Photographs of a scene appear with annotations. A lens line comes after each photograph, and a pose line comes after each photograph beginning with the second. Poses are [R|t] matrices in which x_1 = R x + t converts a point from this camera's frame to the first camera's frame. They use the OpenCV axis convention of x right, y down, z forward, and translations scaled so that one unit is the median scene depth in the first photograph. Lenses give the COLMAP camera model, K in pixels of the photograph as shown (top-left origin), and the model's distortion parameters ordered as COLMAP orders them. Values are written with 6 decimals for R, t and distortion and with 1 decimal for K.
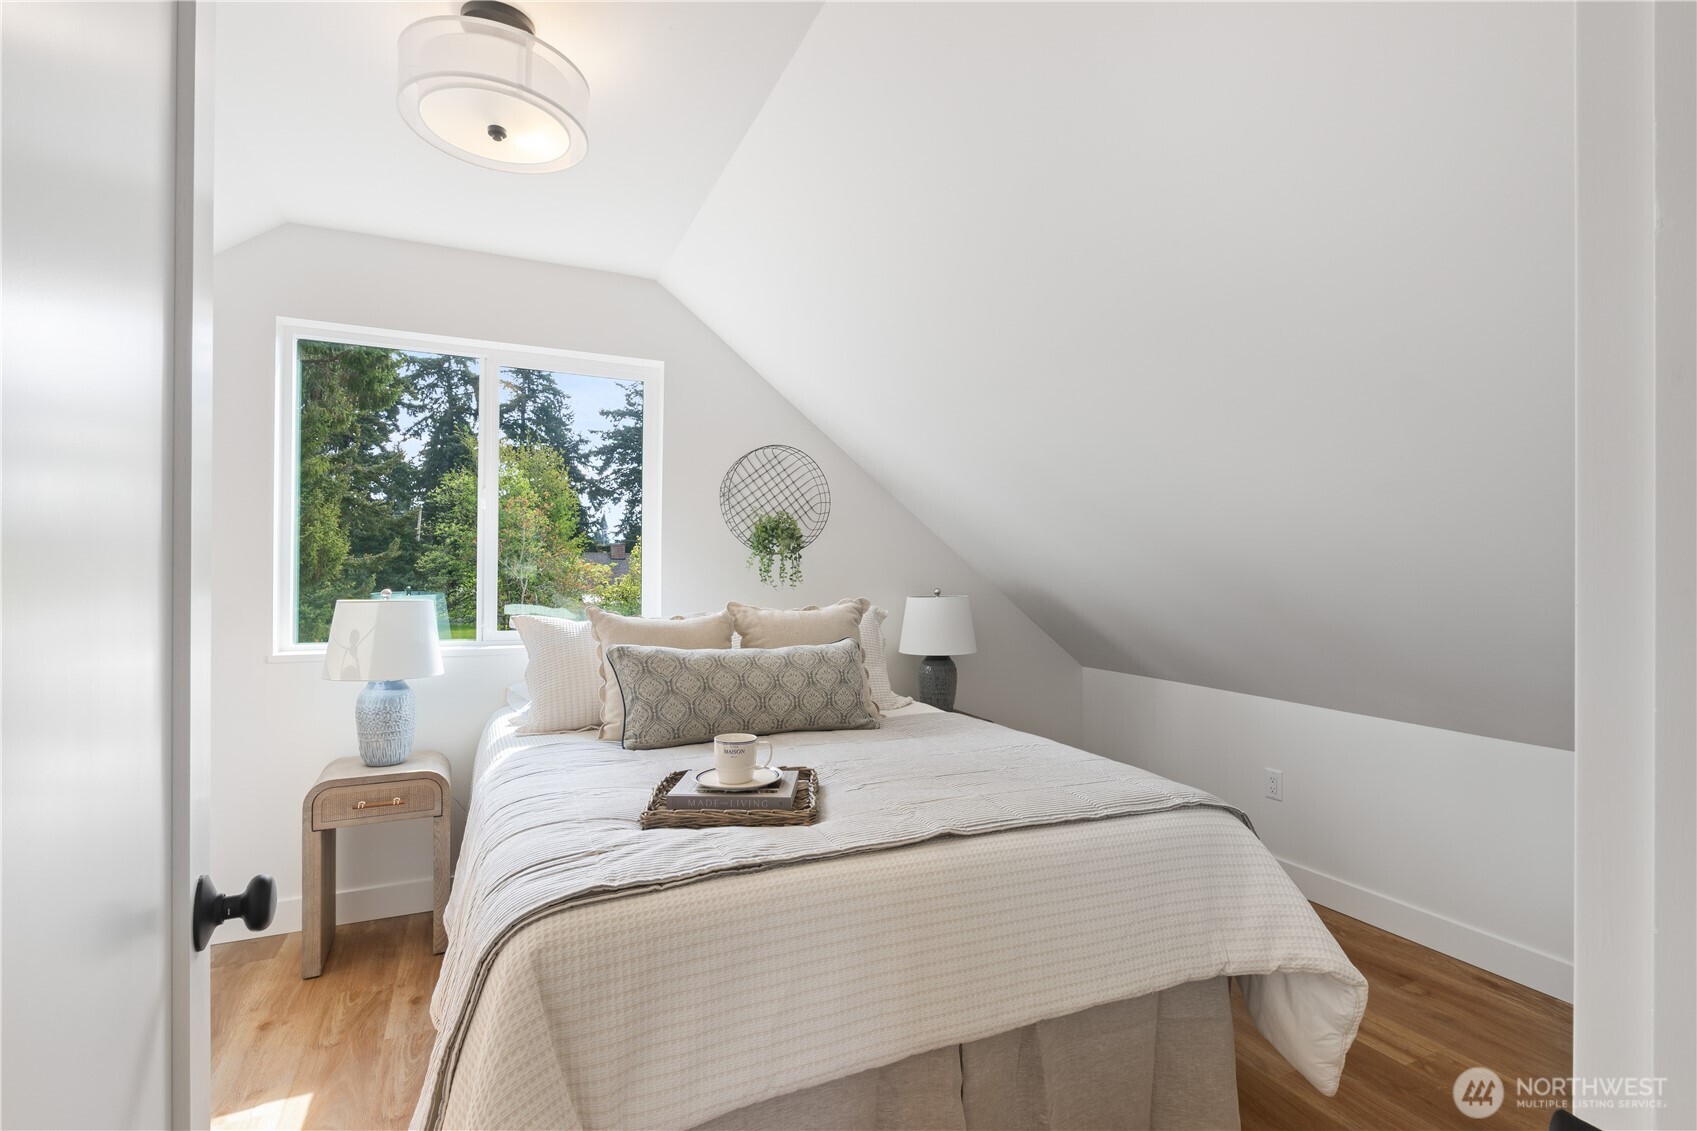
lens RADIAL K [[781.9, 0, 851.7], [0, 781.9, 574.6], [0, 0, 1]] dist [-0.014278, -0.000164]
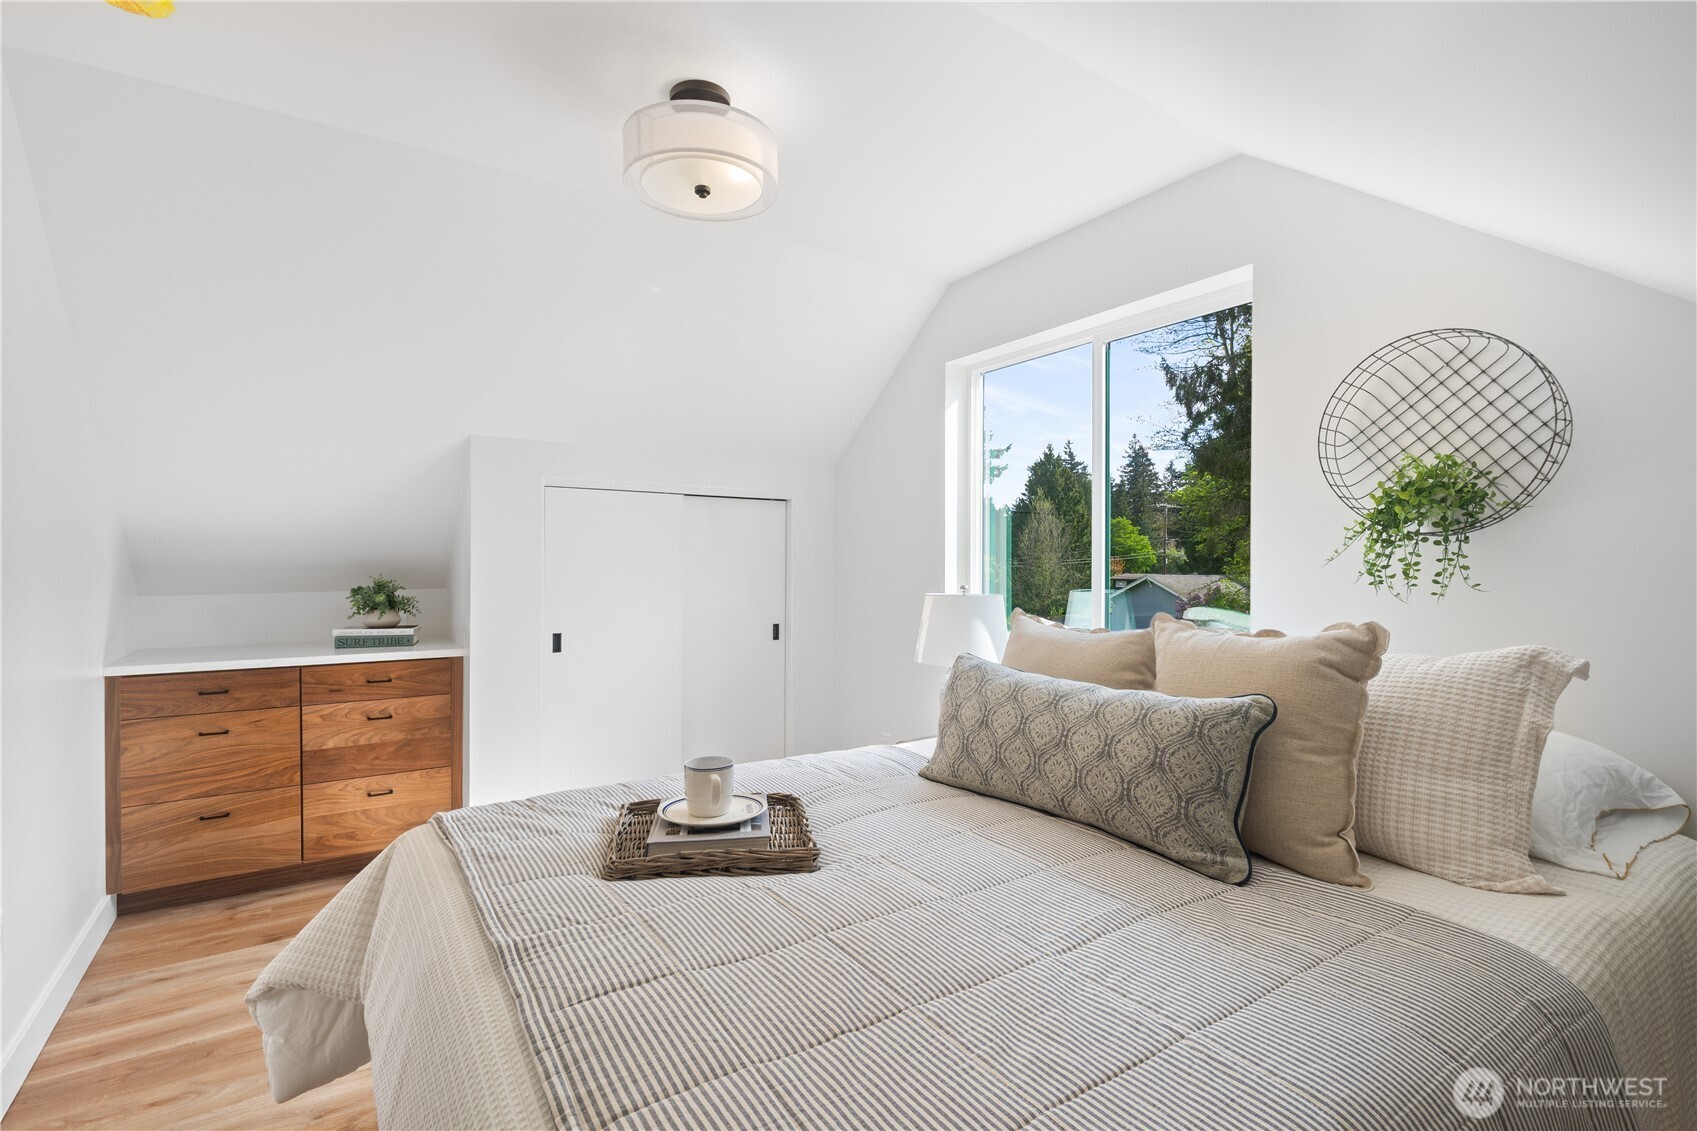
lens RADIAL K [[781.9, 0, 851.3], [0, 781.9, 566.0], [0, 0, 1]] dist [-0.014278, -0.000164]
pose [[0.159721, -0.004586, -0.987152, 0.367605], [-0.002689, 0.999983, -0.005081, -0.000711], [0.987159, 0.003466, 0.159706, 0.520202]]
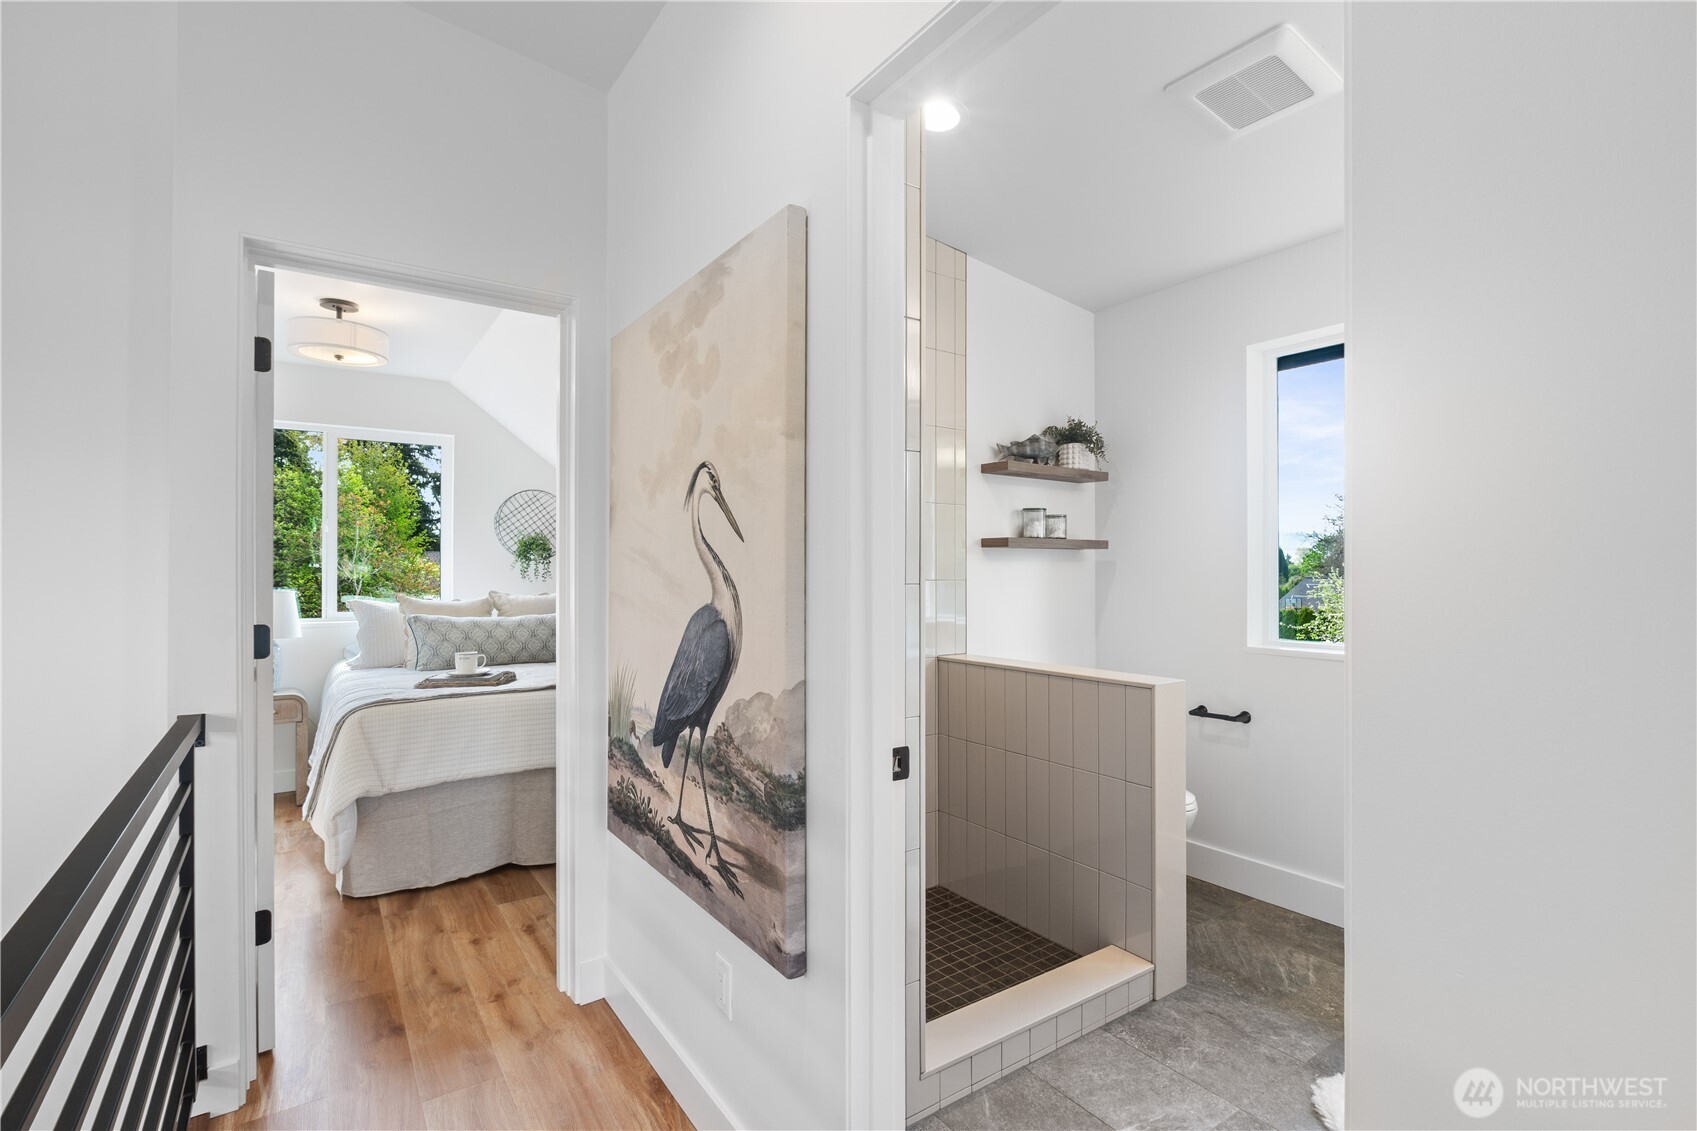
lens RADIAL K [[781.9, 0, 851.0], [0, 781.9, 568.0], [0, 0, 1]] dist [-0.014278, -0.000164]
pose [[0.985929, -0.006409, 0.167040, 0.262018], [0.007265, 0.999963, -0.004514, 0.000375], [-0.167005, 0.005664, 0.985940, -0.616931]]
